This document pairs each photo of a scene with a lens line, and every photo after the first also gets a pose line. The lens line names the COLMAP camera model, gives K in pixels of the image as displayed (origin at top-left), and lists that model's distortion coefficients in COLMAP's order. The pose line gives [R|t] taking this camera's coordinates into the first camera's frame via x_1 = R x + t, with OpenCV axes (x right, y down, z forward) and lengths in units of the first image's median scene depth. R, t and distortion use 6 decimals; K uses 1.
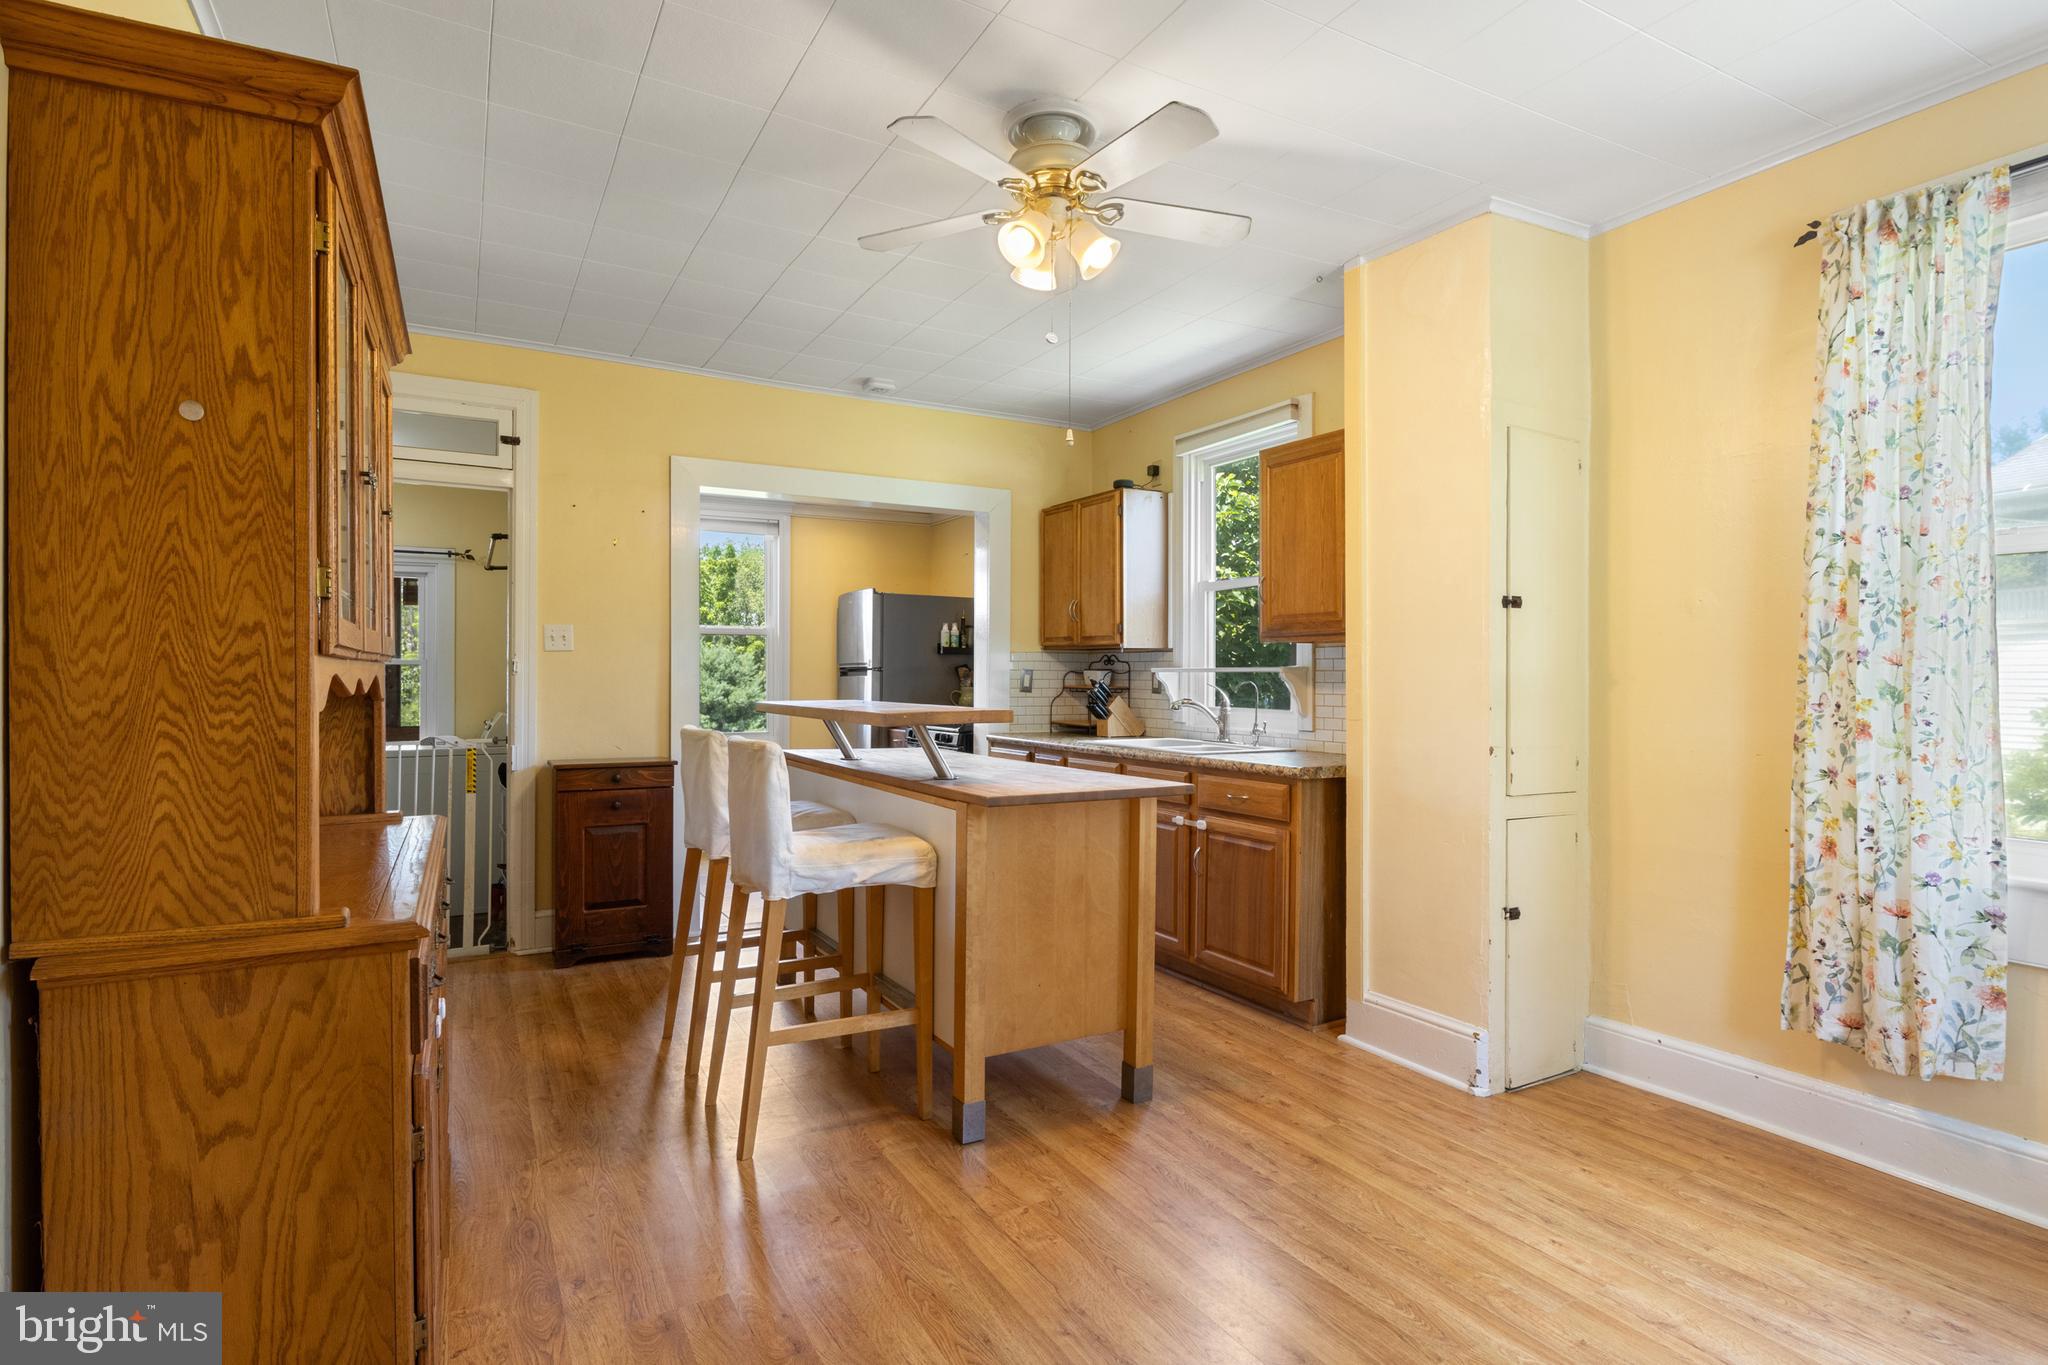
lens RADIAL K [[1027.9, 0, 1024.0], [0, 1027.9, 682.5], [0, 0, 1]] dist [-0.002646, -0.000580]
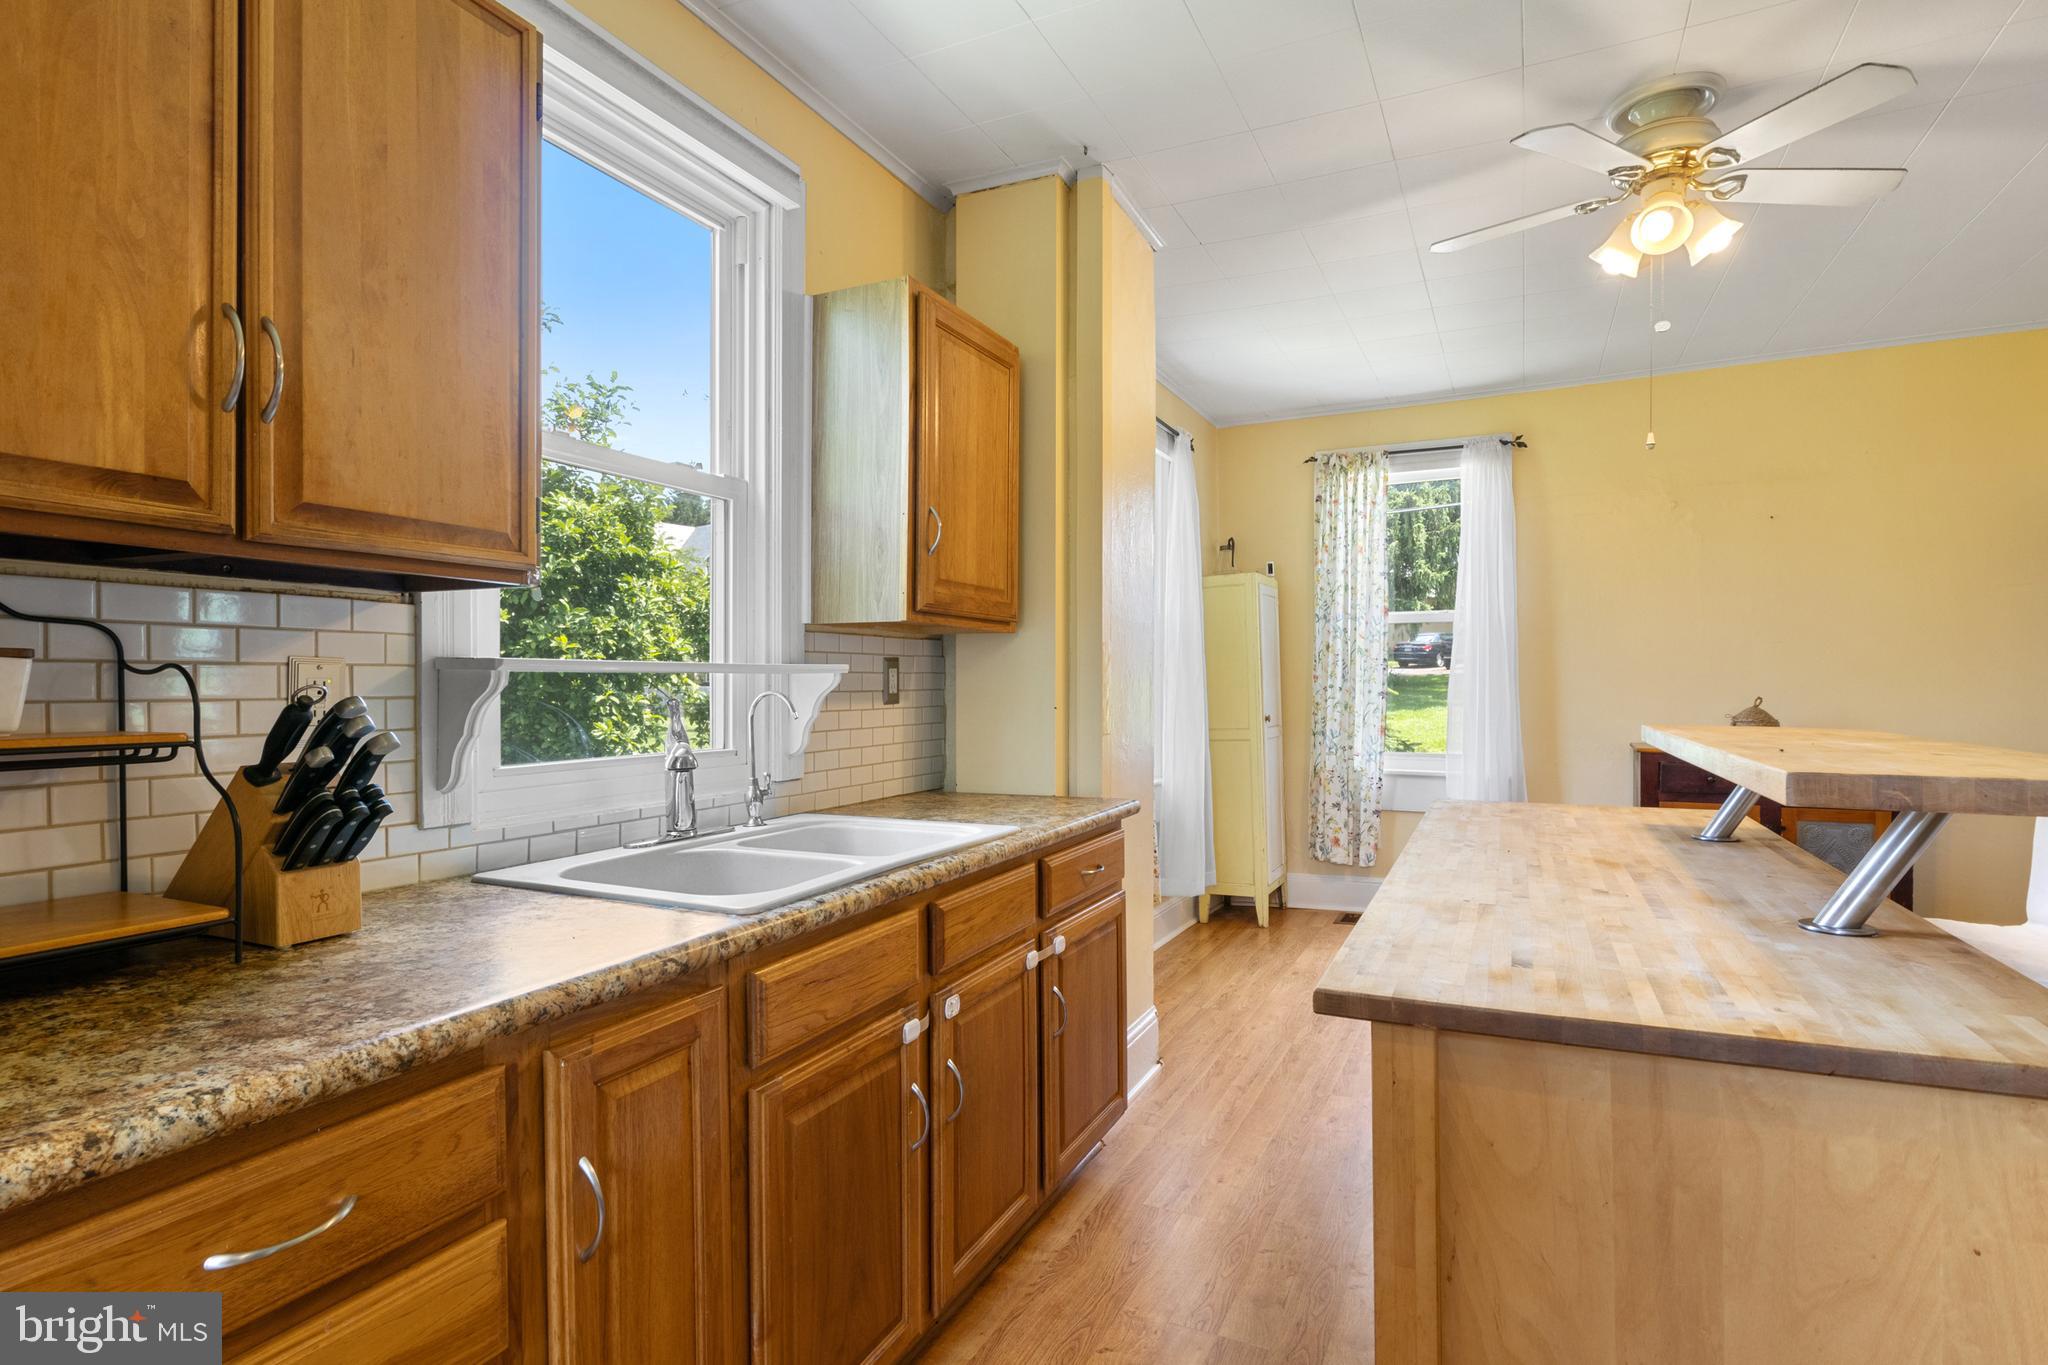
lens RADIAL K [[1027.9, 0, 1024.0], [0, 1027.9, 682.5], [0, 0, 1]] dist [-0.002646, -0.000580]
pose [[-0.575194, -0.003203, 0.818011, -0.250829], [0.005625, 0.999953, 0.007871, -0.008953], [-0.817998, 0.009128, -0.575149, 1.206927]]
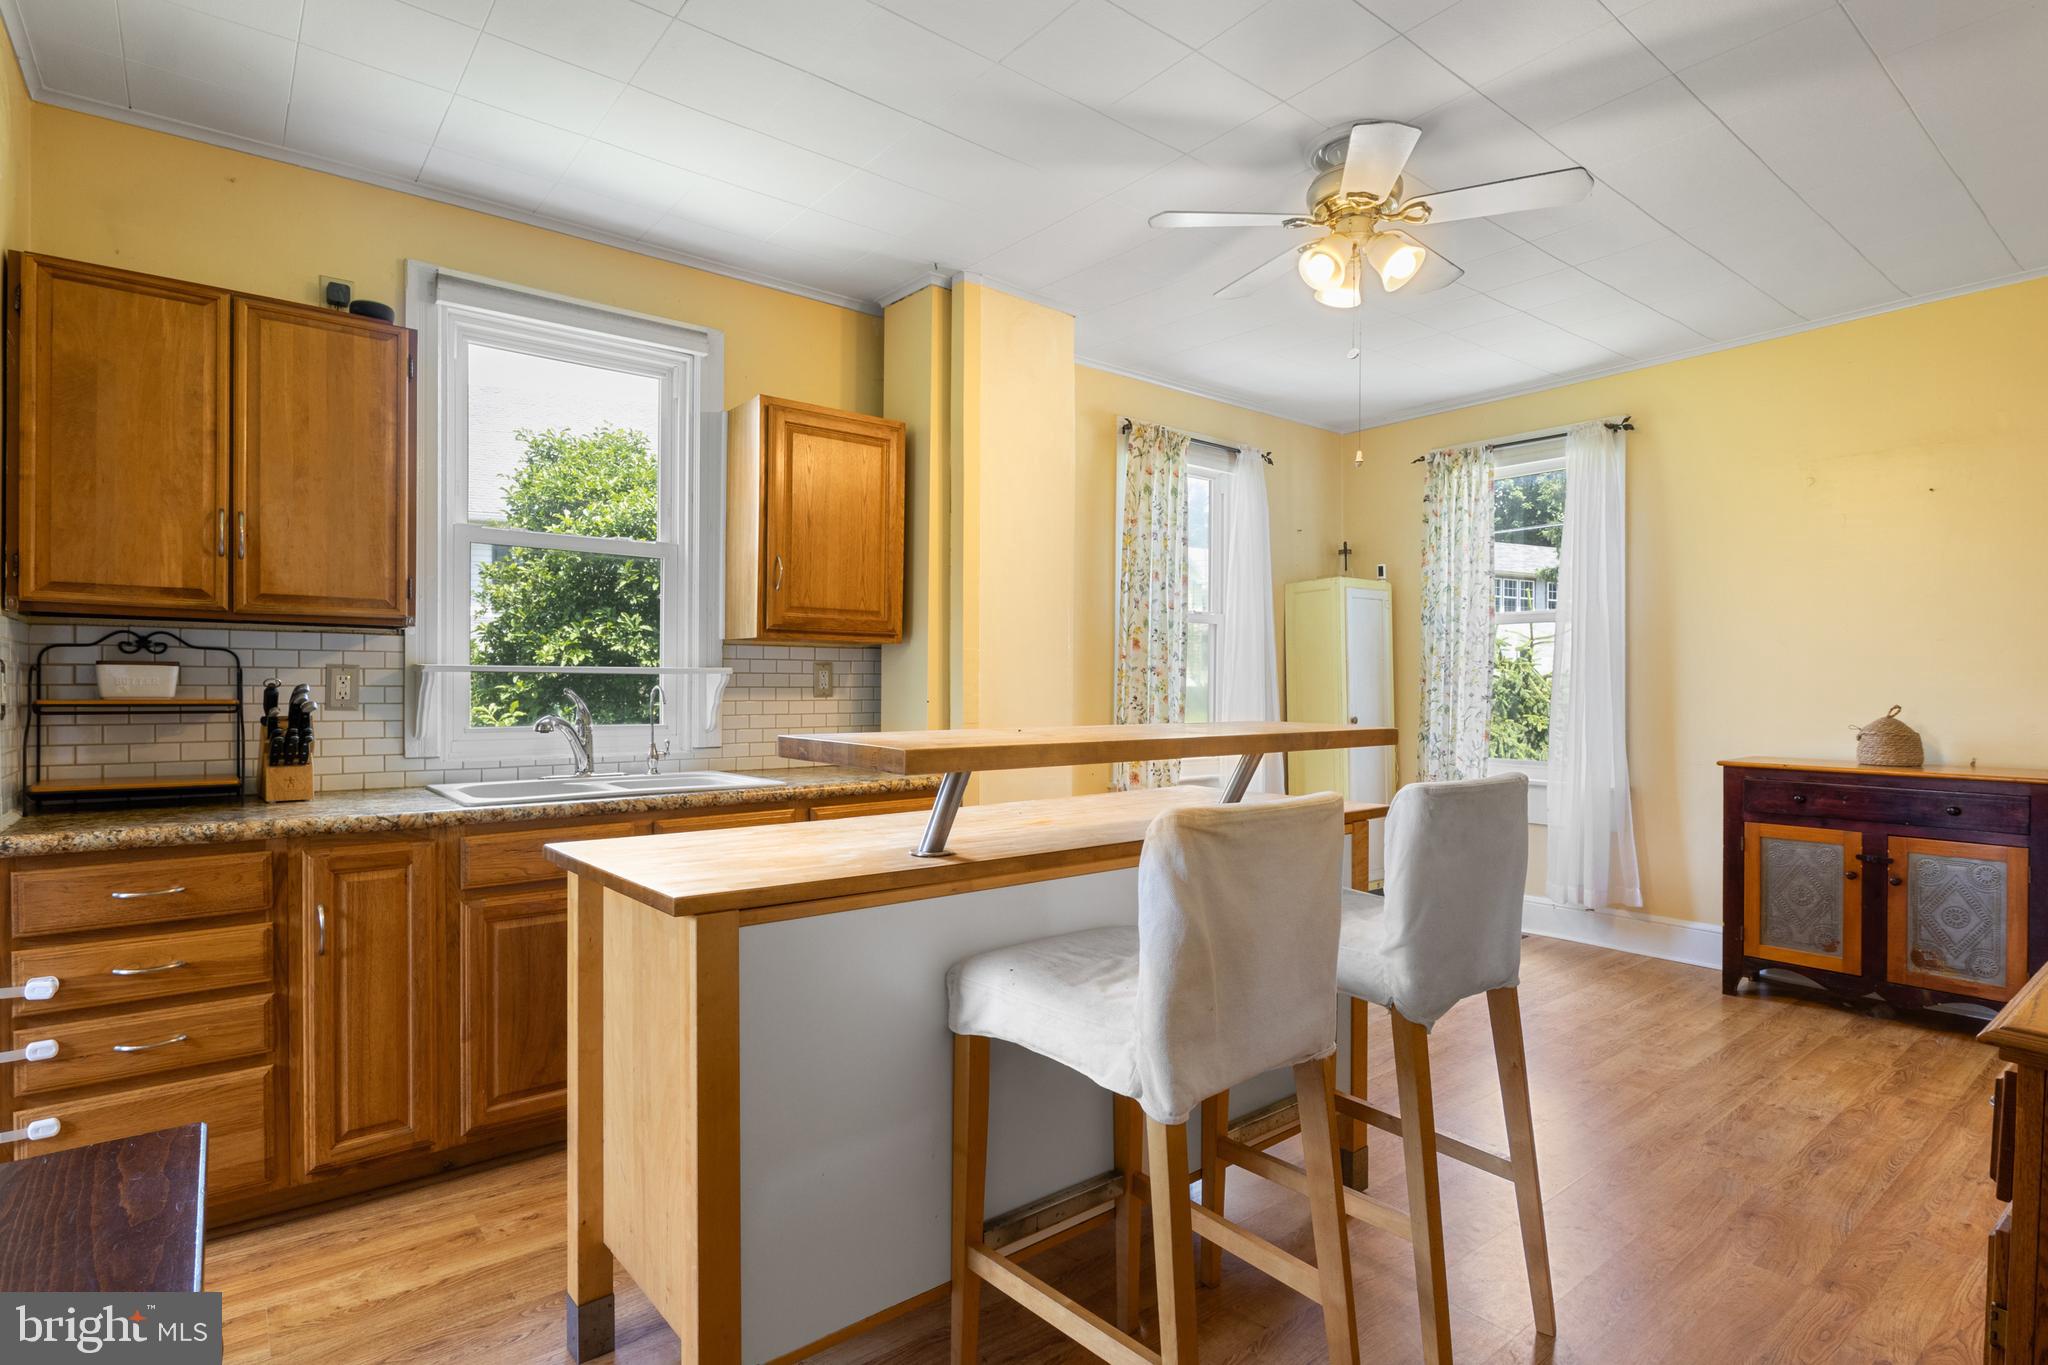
lens RADIAL K [[1034.0, 0, 1024.0], [0, 1034.0, 682.5], [0, 0, 1]] dist [-0.001845, 0.000149]
pose [[-0.166044, -0.003753, 0.986111, -0.561728], [0.001646, 0.999990, 0.004083, -0.006572], [-0.986117, 0.002301, -0.166037, 0.886650]]
